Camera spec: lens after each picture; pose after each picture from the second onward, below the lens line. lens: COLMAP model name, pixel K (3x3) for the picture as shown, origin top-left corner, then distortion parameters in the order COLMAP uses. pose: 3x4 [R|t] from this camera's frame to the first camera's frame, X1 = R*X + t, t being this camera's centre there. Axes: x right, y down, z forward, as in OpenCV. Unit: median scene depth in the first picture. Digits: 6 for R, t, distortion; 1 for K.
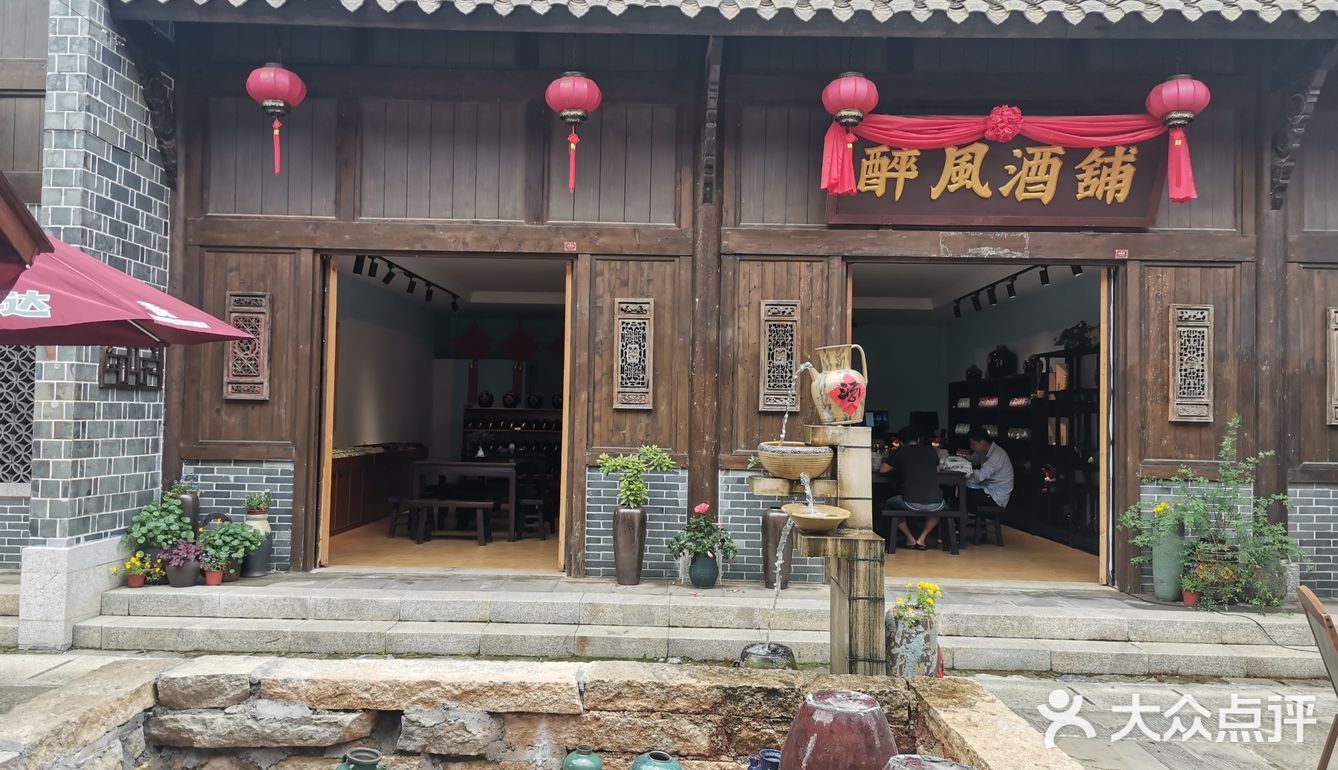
lens RADIAL K [[1008.4, 0, 669.0], [0, 1008.4, 385.0], [0, 0, 1]] dist [-0.001739, -0.004197]
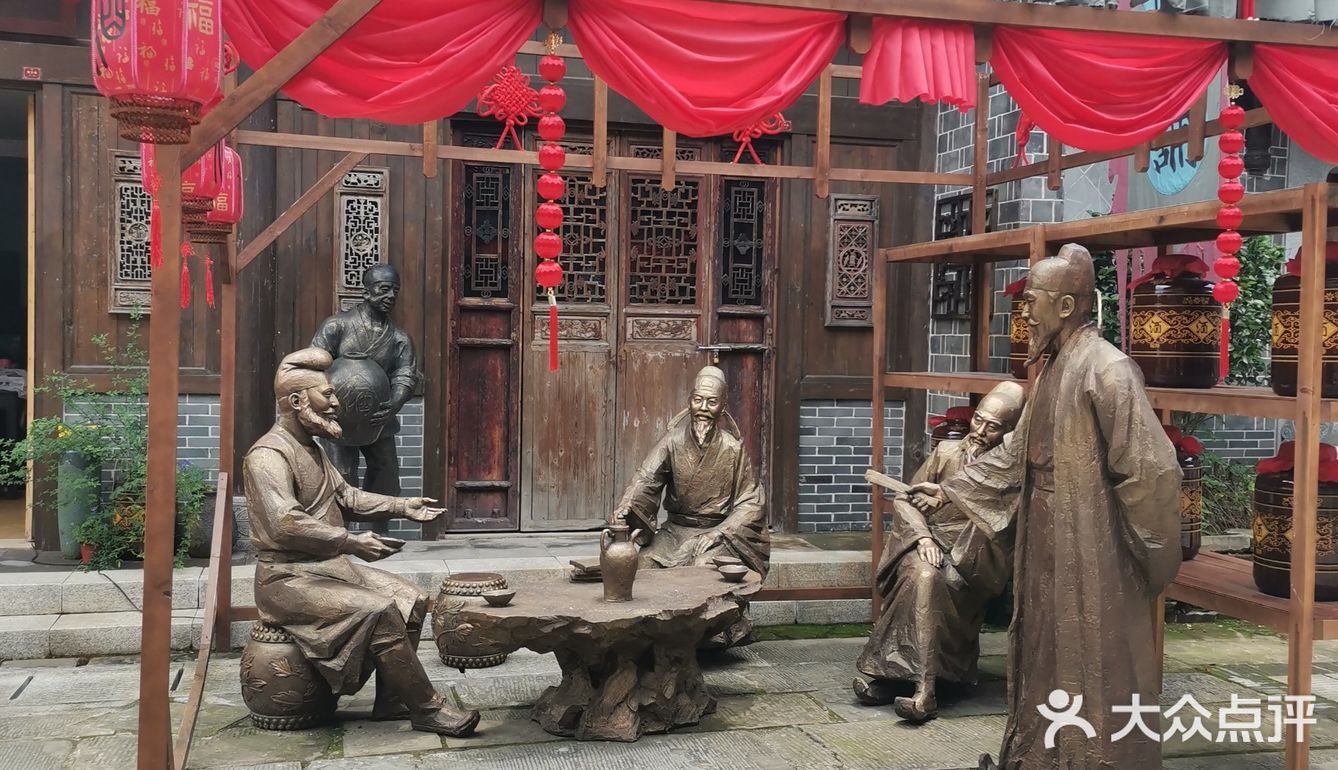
lens RADIAL K [[1366.4, 0, 669.0], [0, 1366.4, 385.0], [0, 0, 1]] dist [0.043310, 0.008979]
pose [[0.946268, -0.008517, 0.323270, 0.559340], [-0.014332, 0.997566, 0.068233, 0.014423], [-0.323065, -0.069200, 0.943843, -0.065779]]
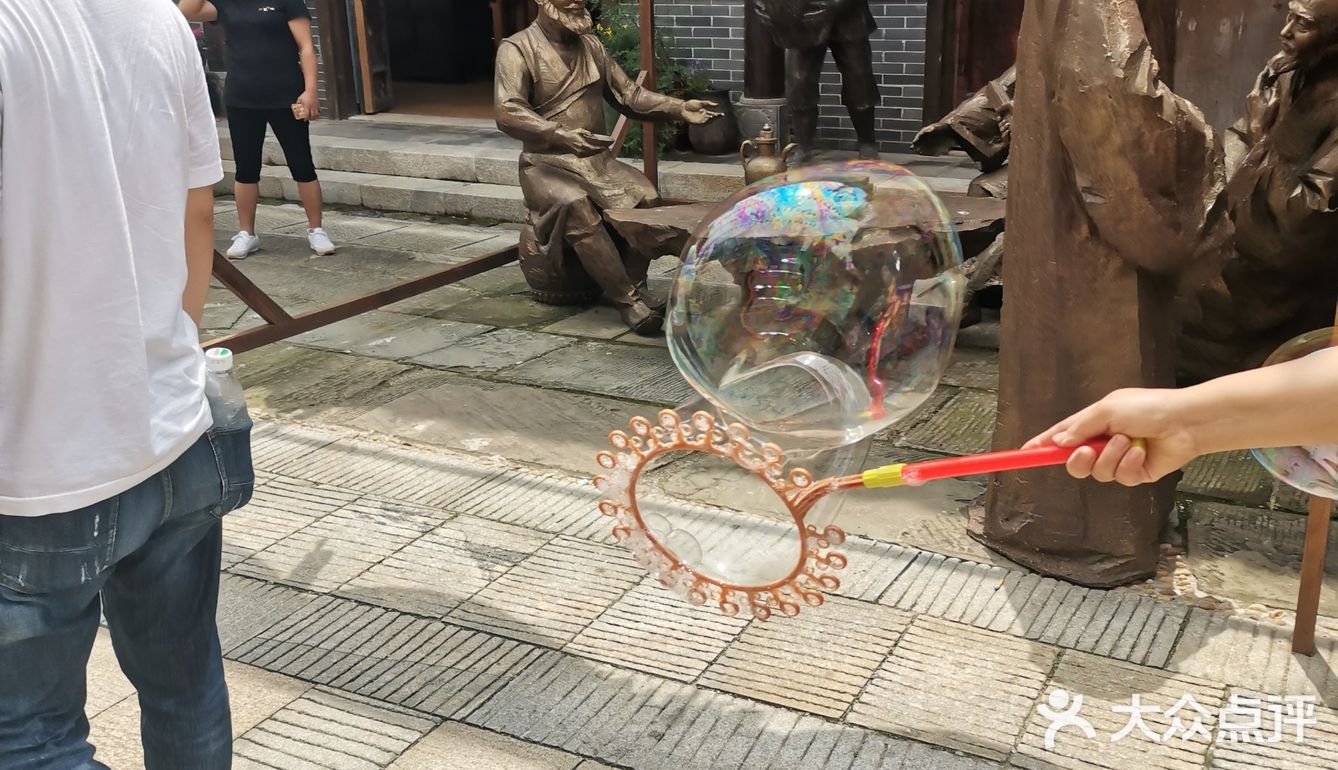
lens RADIAL K [[1366.4, 0, 669.0], [0, 1366.4, 385.0], [0, 0, 1]] dist [0.043310, 0.008979]
pose [[0.887704, 0.106491, -0.447929, 0.974568], [0.048238, 0.946017, 0.320506, 0.035609], [0.457880, -0.306122, 0.834647, 0.006243]]
